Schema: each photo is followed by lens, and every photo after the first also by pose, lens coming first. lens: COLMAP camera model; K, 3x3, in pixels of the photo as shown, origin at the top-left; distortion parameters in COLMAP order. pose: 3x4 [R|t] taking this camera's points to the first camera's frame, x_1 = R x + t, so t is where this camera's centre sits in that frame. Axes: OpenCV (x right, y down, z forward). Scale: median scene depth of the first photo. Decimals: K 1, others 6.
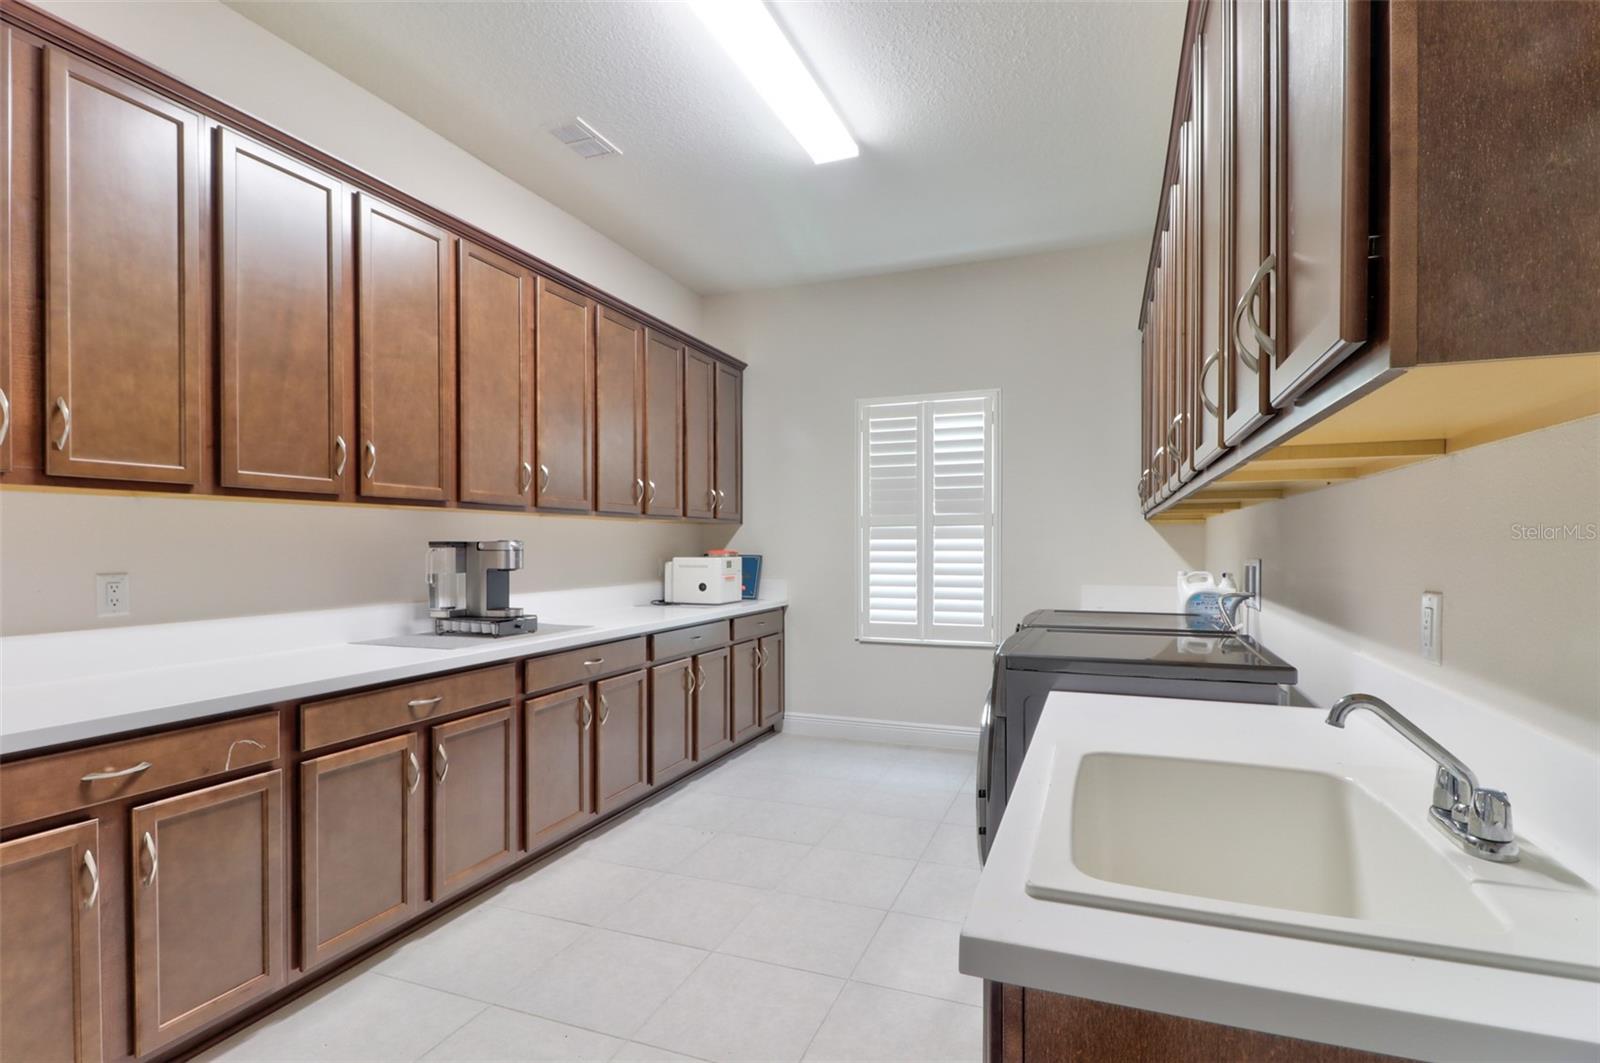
lens RADIAL K [[752.6, 0, 822.1], [0, 752.6, 551.7], [0, 0, 1]] dist [0.013471, -0.009003]
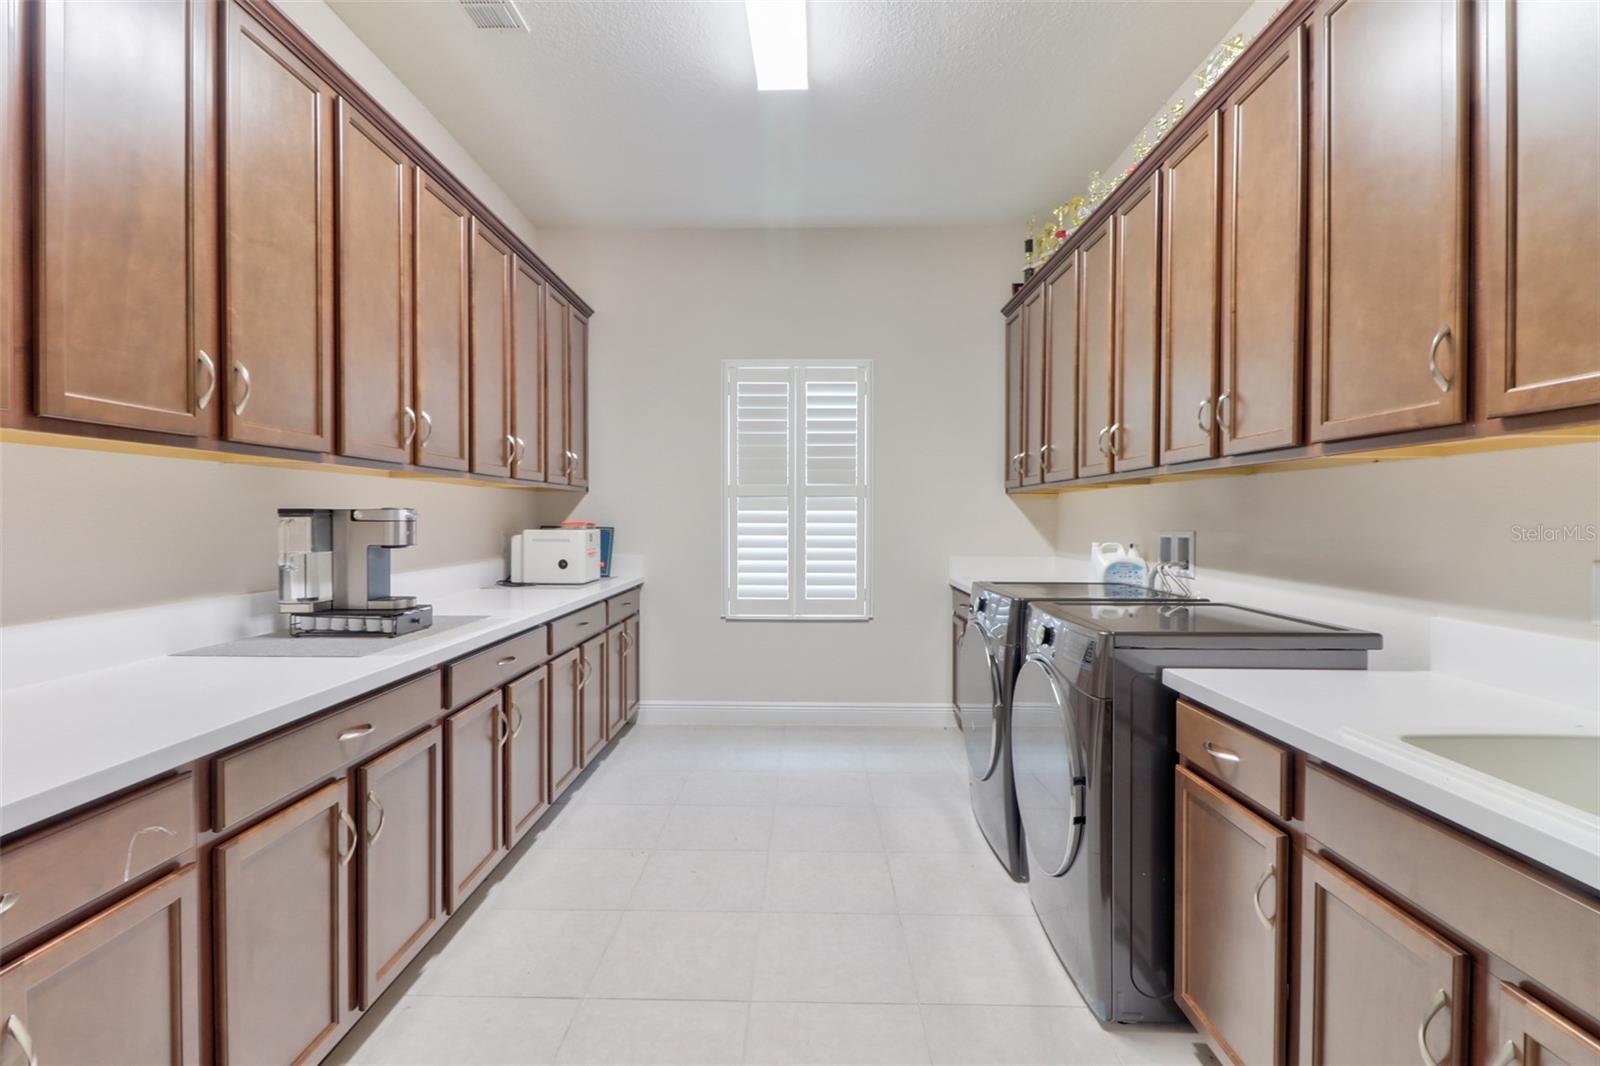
lens RADIAL K [[752.6, 0, 796.1], [0, 752.6, 527.1], [0, 0, 1]] dist [0.013471, -0.009003]
pose [[0.945426, 0.000135, 0.325838, -0.262113], [-0.001859, 0.999986, 0.004980, -0.000106], [-0.325833, -0.005314, 0.945412, 0.138335]]
